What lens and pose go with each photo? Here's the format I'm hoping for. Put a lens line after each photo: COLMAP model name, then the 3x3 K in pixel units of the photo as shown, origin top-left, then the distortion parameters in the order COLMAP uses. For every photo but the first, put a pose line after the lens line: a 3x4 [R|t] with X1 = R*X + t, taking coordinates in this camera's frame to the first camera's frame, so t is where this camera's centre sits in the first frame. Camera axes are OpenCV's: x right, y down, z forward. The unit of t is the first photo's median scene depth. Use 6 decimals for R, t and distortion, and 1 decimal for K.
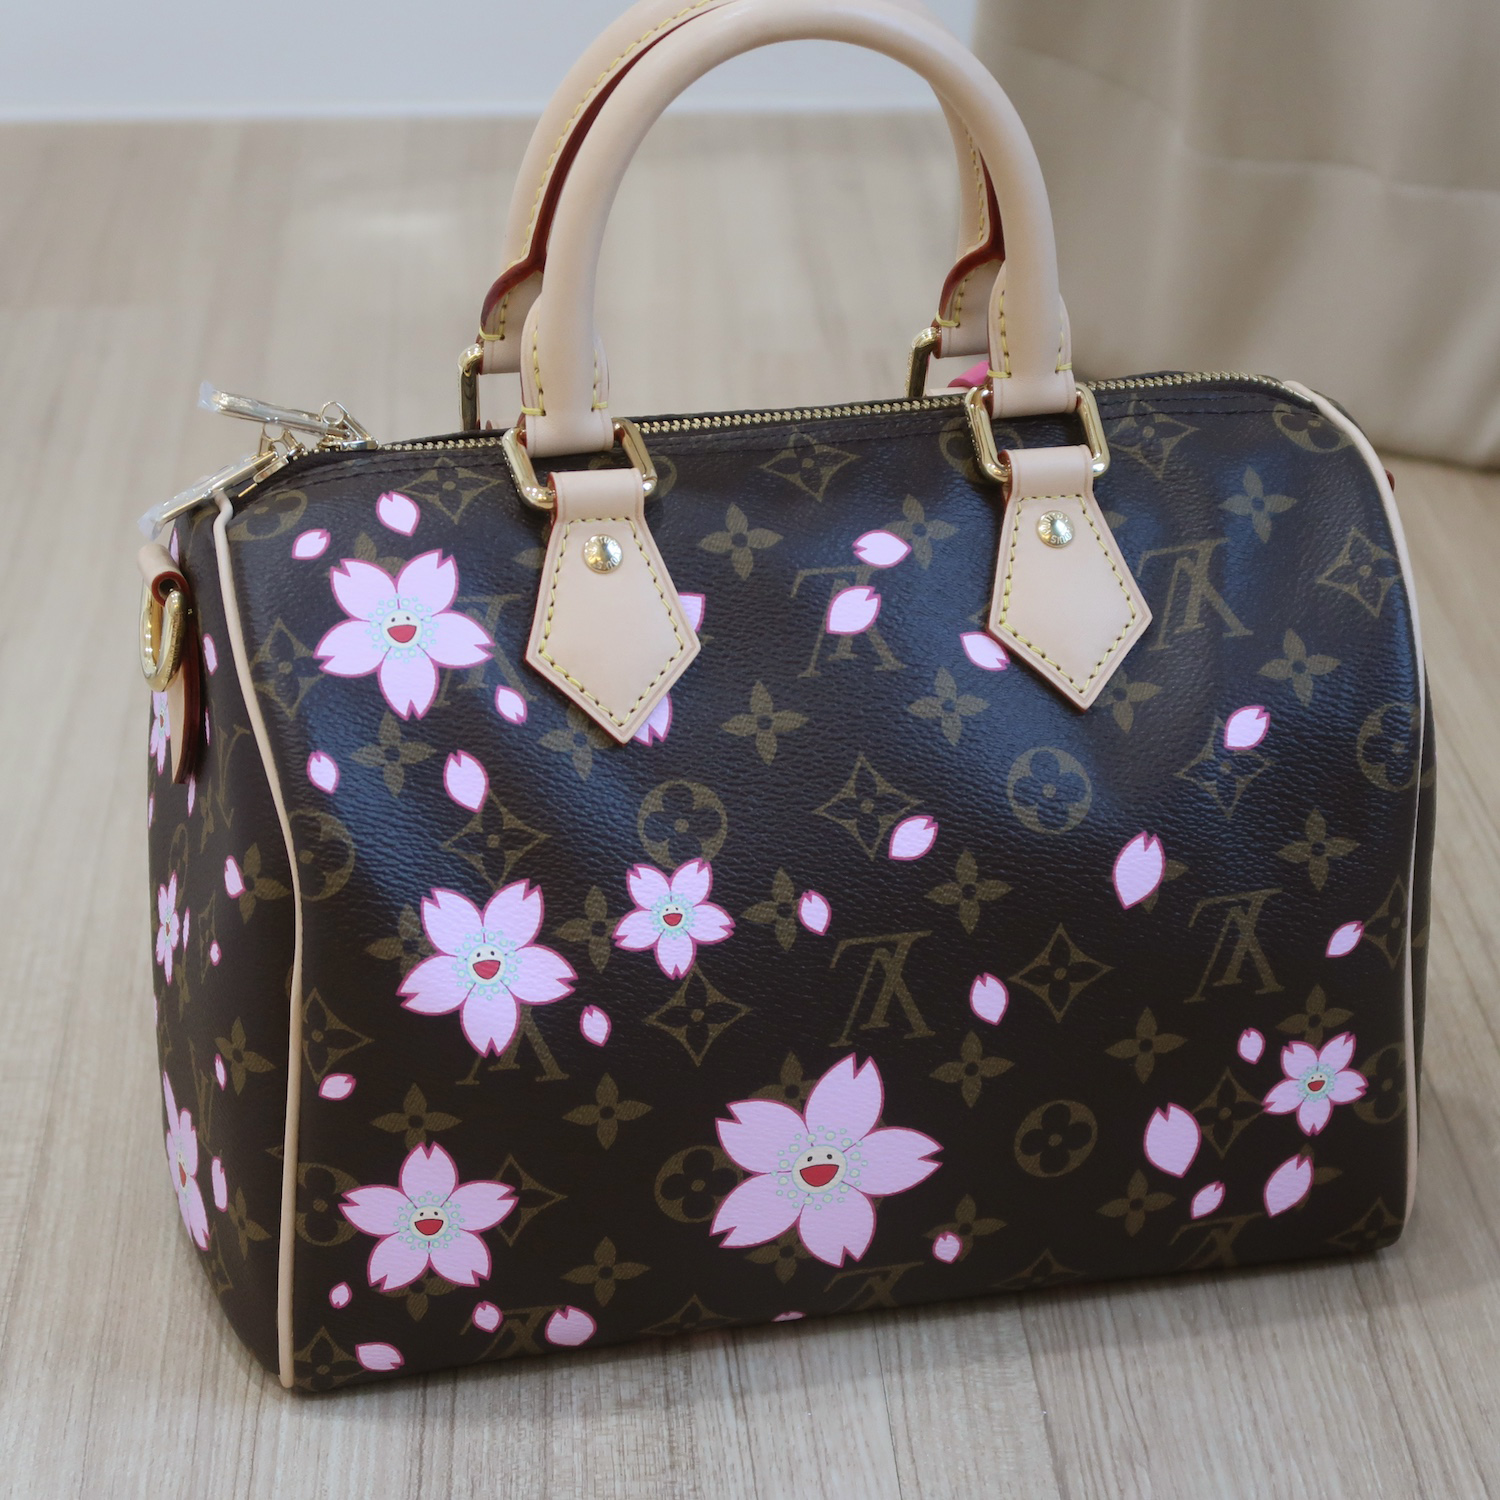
lens RADIAL K [[4113.9, 0, 775.8], [0, 4113.9, 744.4], [0, 0, 1]] dist [0.024604, -0.769702]
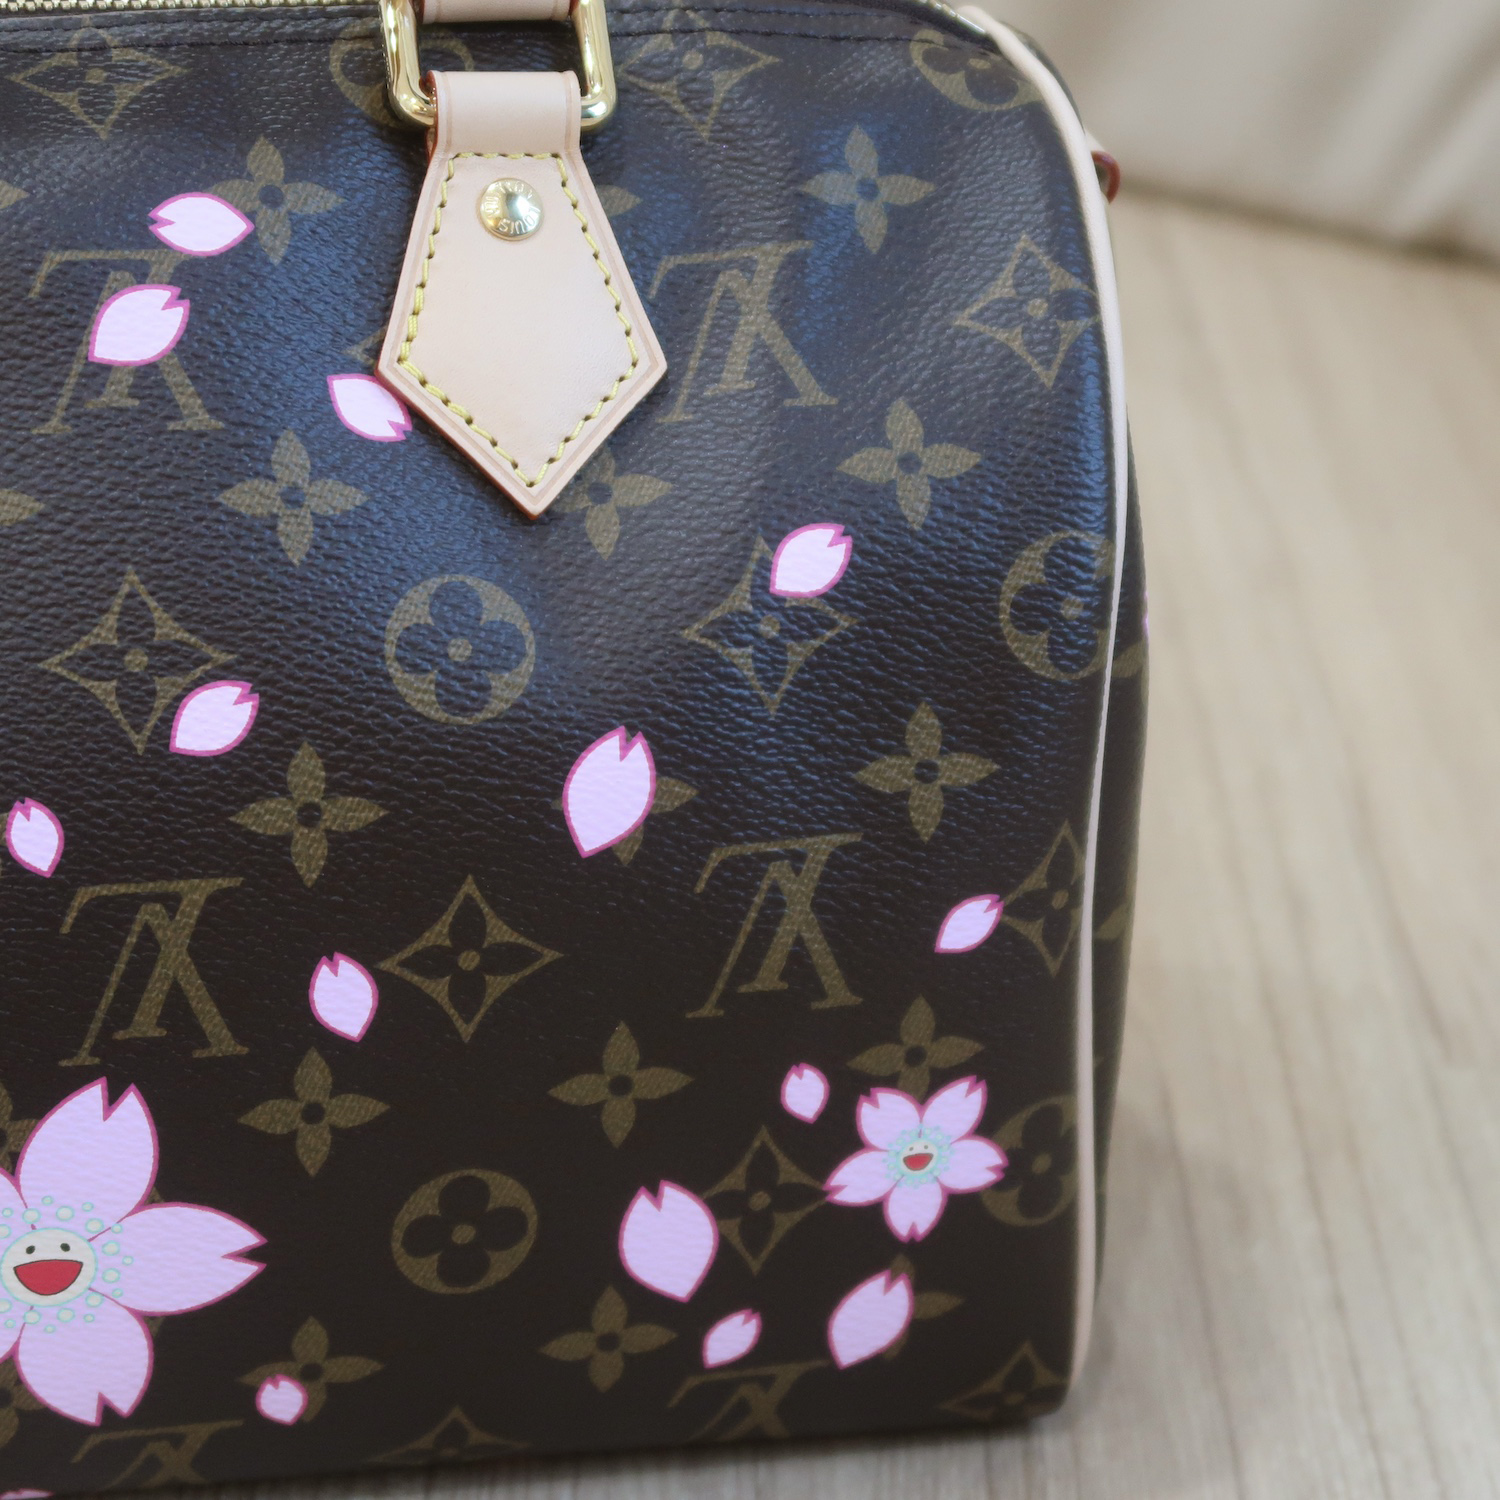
lens RADIAL K [[4113.9, 0, 775.8], [0, 4113.9, 744.4], [0, 0, 1]] dist [0.024604, -0.769702]
pose [[0.998541, 0.051220, -0.017100, 0.121871], [-0.050596, 0.998102, 0.035105, 0.001849], [0.018865, -0.034189, 0.999237, 0.412689]]
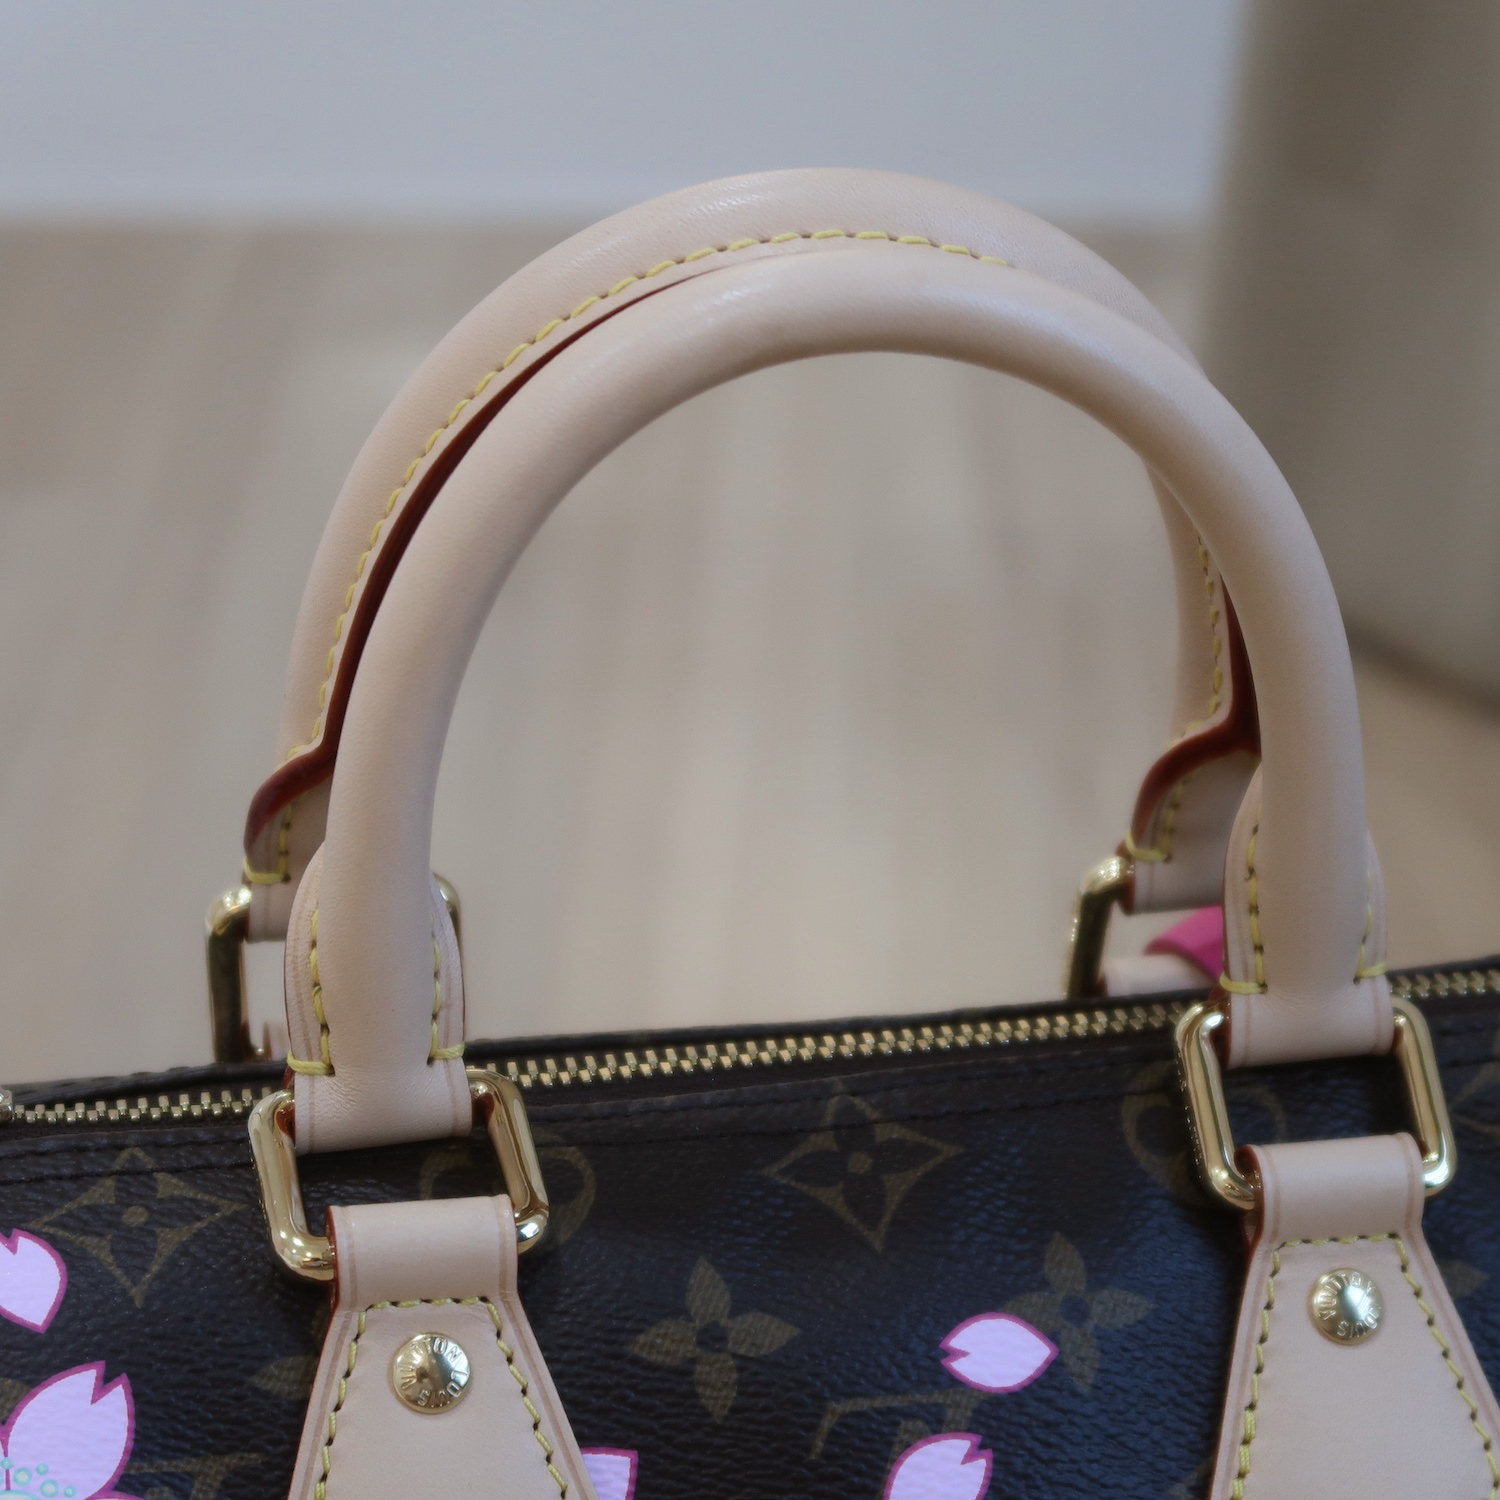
lens RADIAL K [[4113.9, 0, 775.8], [0, 4113.9, 744.4], [0, 0, 1]] dist [0.024604, -0.769702]
pose [[0.997968, 0.026335, -0.058012, 0.025850], [-0.026116, 0.999649, 0.004525, -0.123440], [0.058111, -0.003001, 0.998306, 0.499122]]
